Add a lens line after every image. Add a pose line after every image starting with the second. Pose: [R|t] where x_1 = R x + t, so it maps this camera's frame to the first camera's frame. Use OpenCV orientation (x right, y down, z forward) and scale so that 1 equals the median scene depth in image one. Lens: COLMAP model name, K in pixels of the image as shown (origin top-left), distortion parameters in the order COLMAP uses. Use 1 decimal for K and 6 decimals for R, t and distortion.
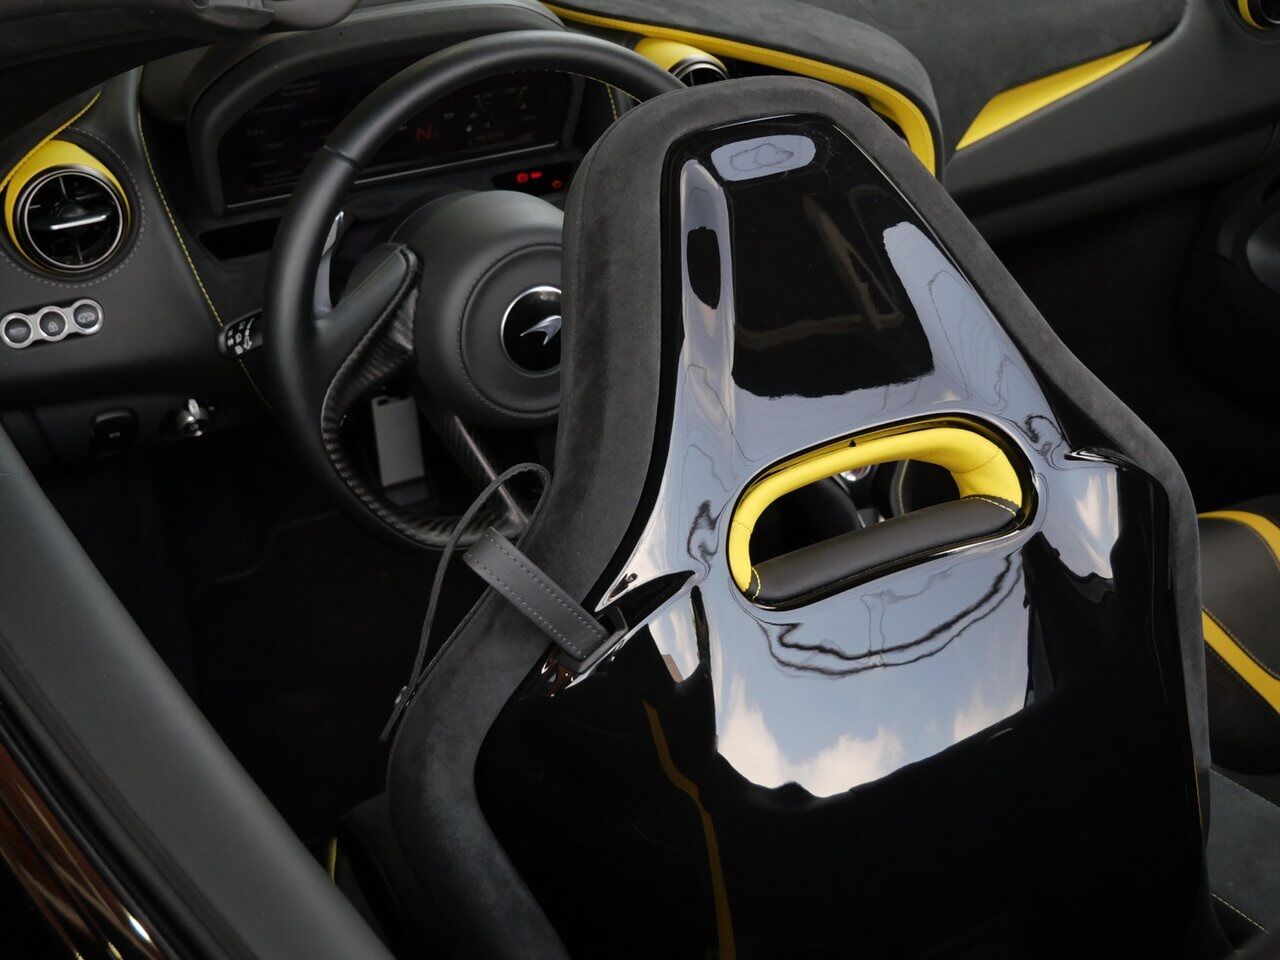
lens RADIAL K [[1832.3, 0, 654.6], [0, 1832.3, 504.9], [0, 0, 1]] dist [0.016034, 0.000000]
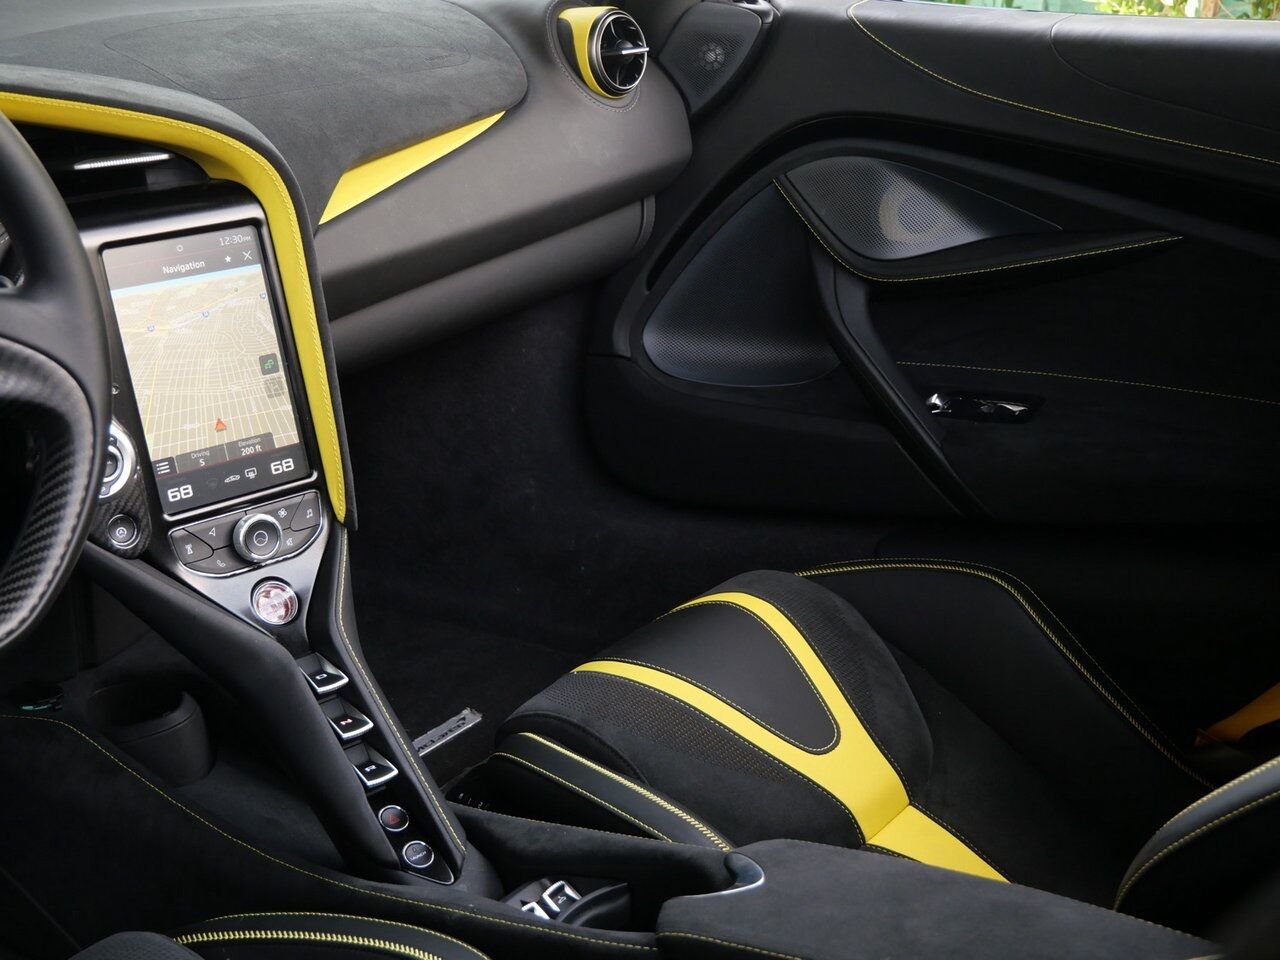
lens RADIAL K [[1669.3, 0, 655.4], [0, 1669.3, 500.1], [0, 0, 1]] dist [0.010602, 0.000000]
pose [[0.918234, -0.176388, 0.354589, 0.014162], [0.239170, 0.960613, -0.141497, 0.092646], [-0.315664, 0.214734, 0.924254, 0.337958]]
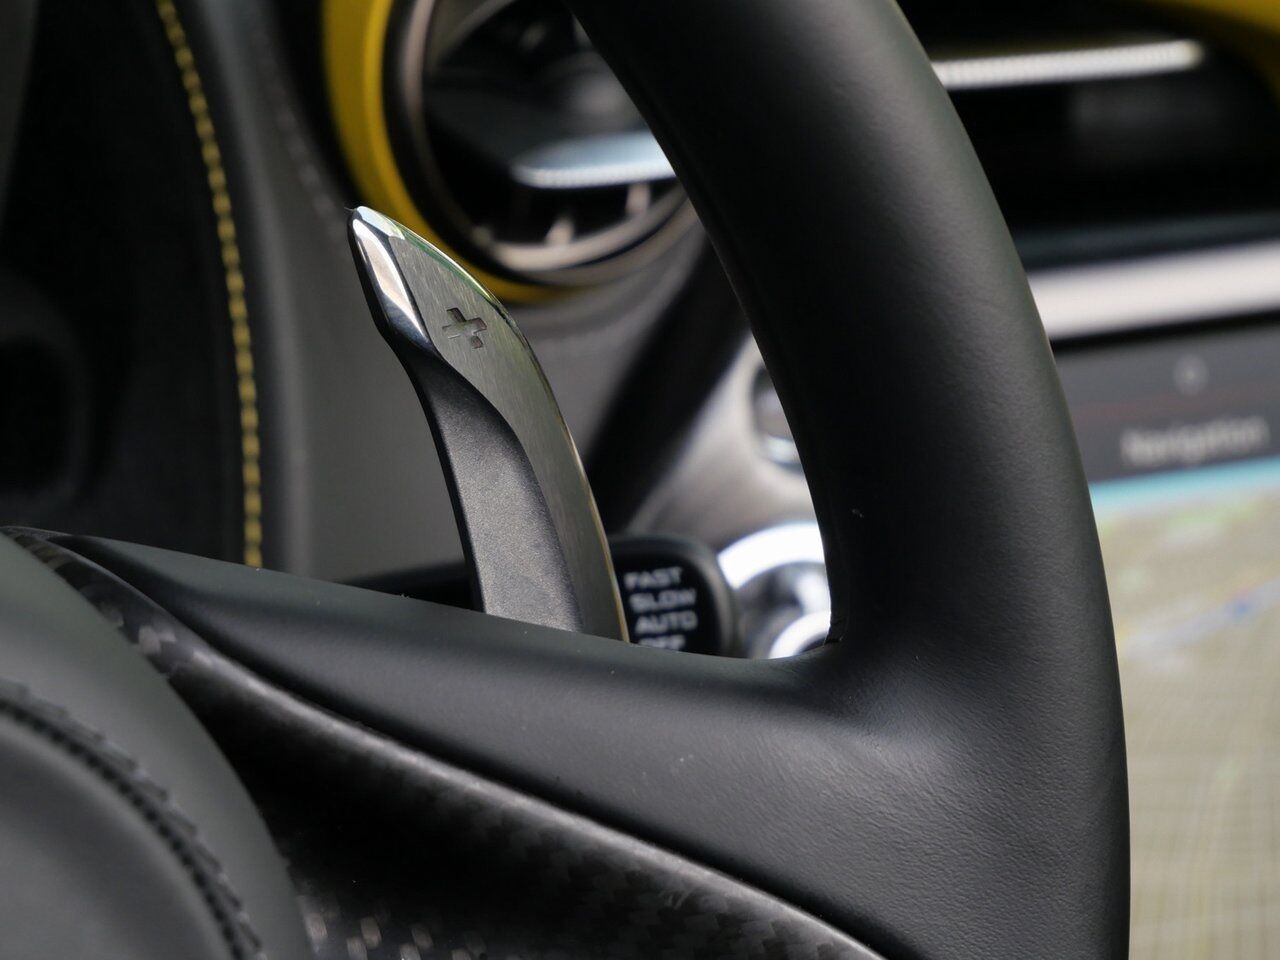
lens RADIAL K [[3762.9, 0, 638.1], [0, 3762.9, 478.2], [0, 0, 1]] dist [0.601146, 0.000000]
pose [[0.994473, -0.048667, 0.093033, -0.016203], [0.069003, 0.970799, -0.229757, -0.076734], [-0.079135, 0.234906, 0.968791, 0.655054]]
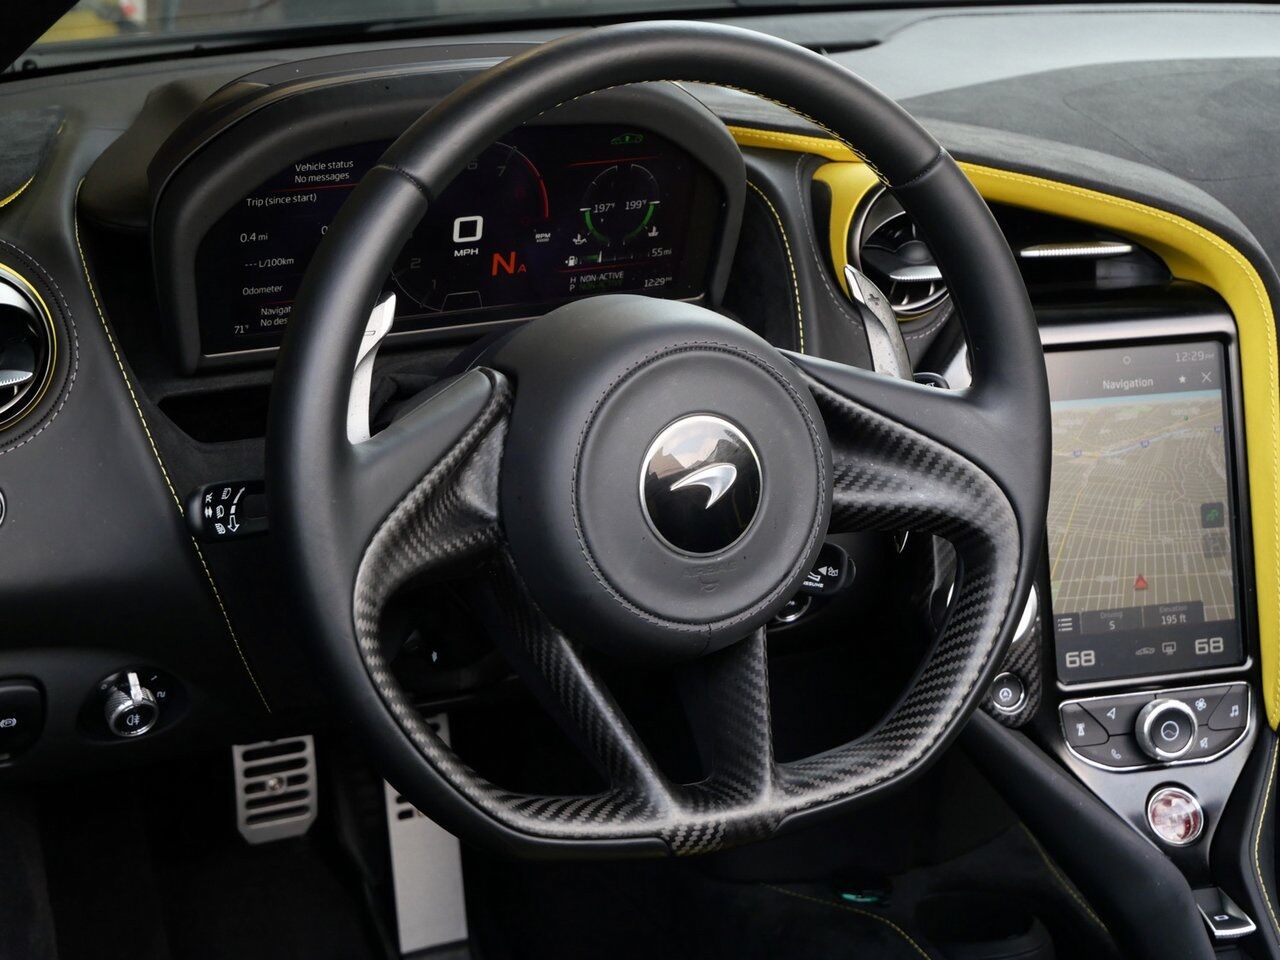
lens RADIAL K [[2637.6, 0, 643.2], [0, 2637.6, 534.8], [0, 0, 1]] dist [0.016254, 0.000000]
pose [[0.999319, -0.017706, -0.032368, -0.050907], [0.008190, 0.961891, -0.273311, 0.158261], [0.035974, 0.272860, 0.961381, 0.133164]]
